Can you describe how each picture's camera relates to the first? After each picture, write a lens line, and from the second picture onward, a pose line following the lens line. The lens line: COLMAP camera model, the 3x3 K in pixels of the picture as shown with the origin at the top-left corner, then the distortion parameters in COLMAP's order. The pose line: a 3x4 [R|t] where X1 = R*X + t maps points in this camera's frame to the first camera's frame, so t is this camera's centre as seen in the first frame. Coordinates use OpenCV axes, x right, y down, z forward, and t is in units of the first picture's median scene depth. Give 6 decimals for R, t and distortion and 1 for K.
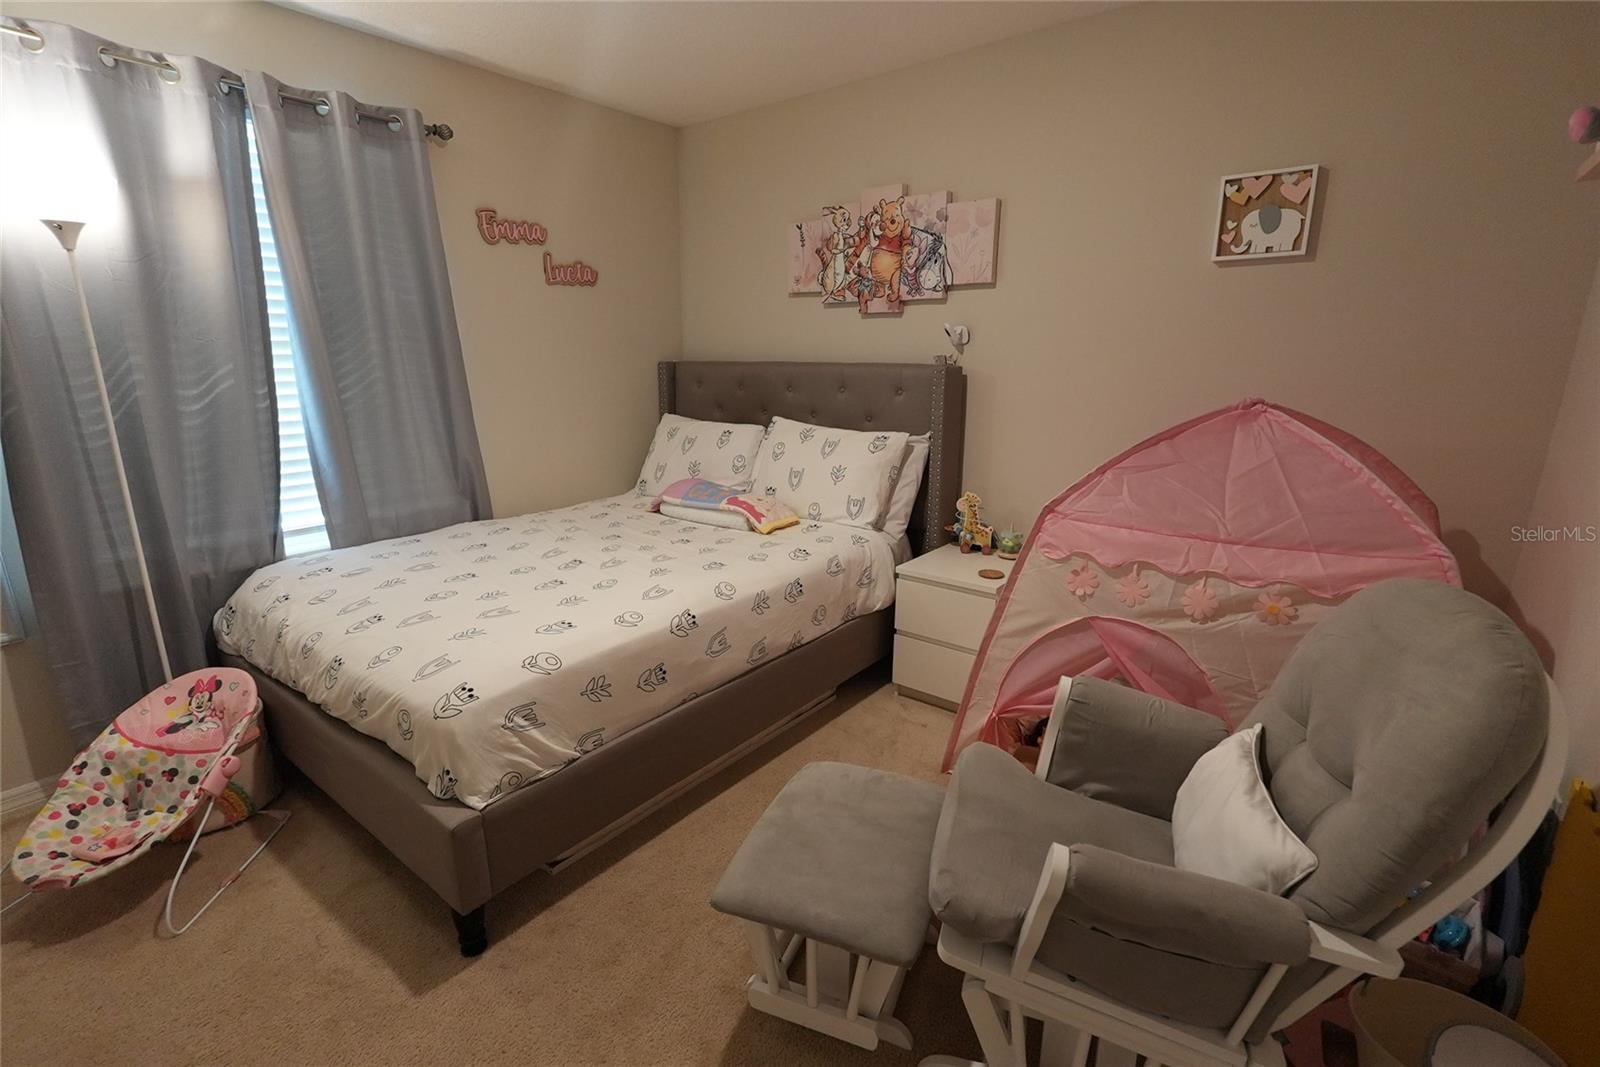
lens RADIAL K [[735.9, 0, 797.9], [0, 735.9, 531.3], [0, 0, 1]] dist [-0.000262, 0.000875]
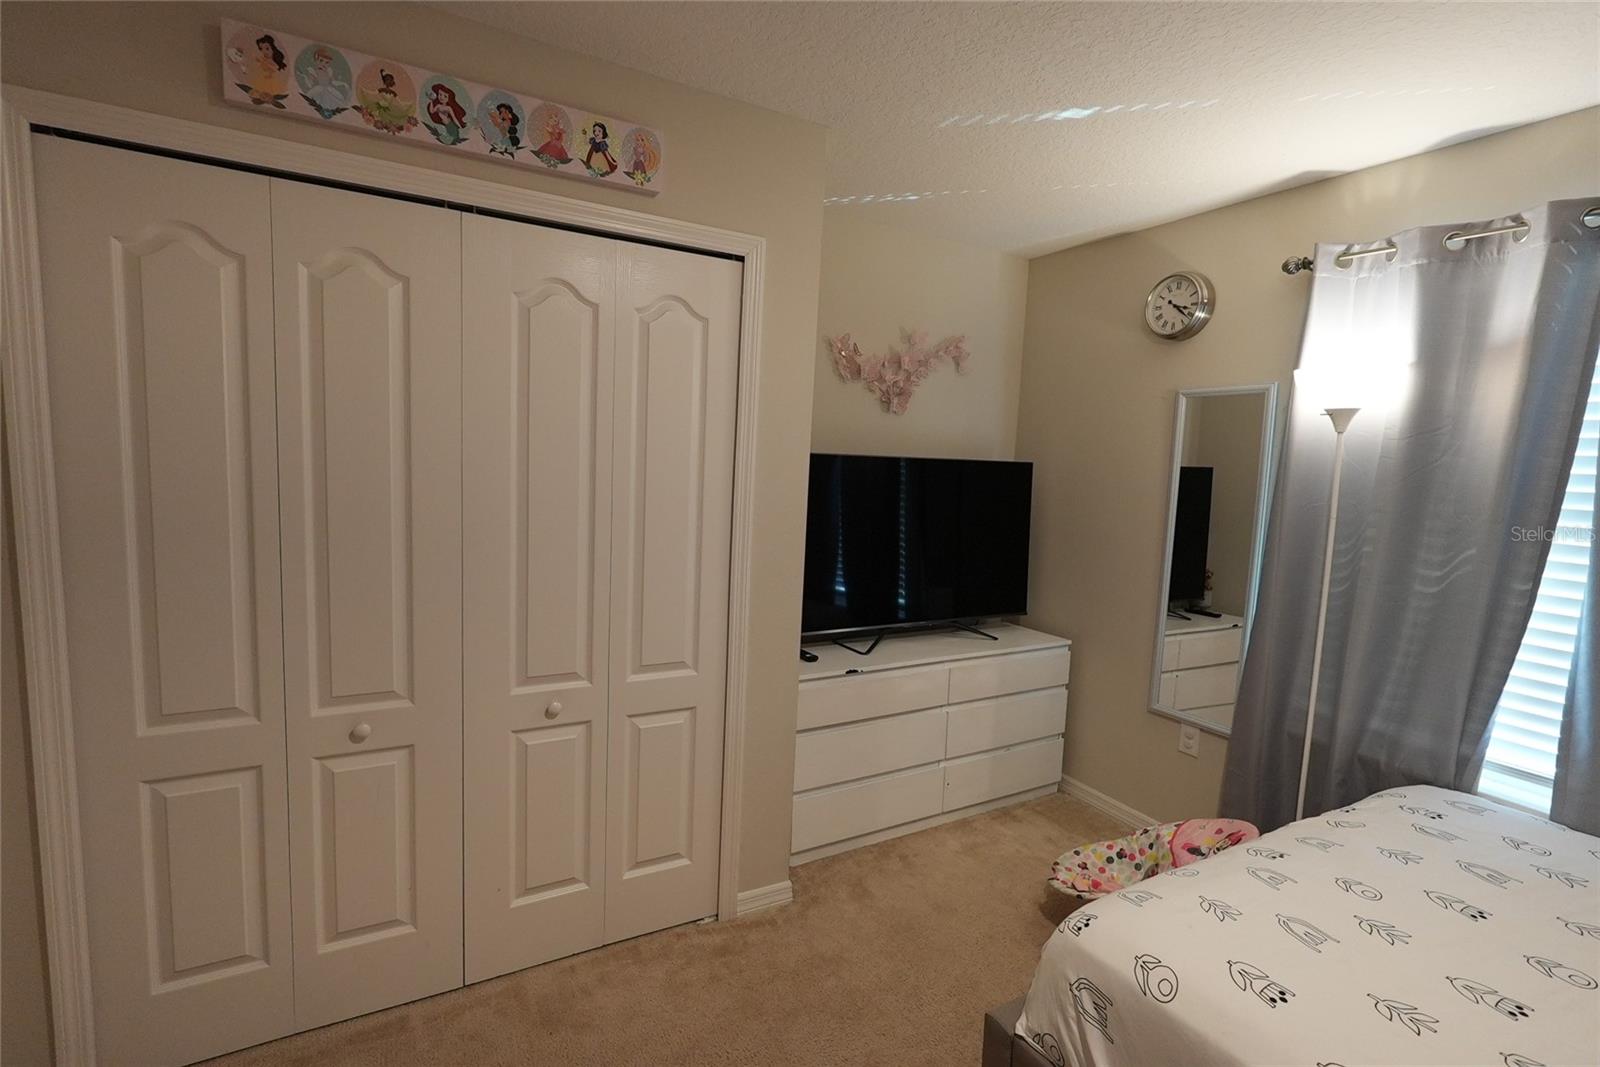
lens RADIAL K [[735.9, 0, 797.9], [0, 735.9, 531.3], [0, 0, 1]] dist [-0.000262, 0.000875]
pose [[-0.387306, 0.082248, -0.918275, 0.342158], [-0.263500, 0.944591, 0.195743, -0.234279], [0.883494, 0.317778, -0.344174, 0.678875]]
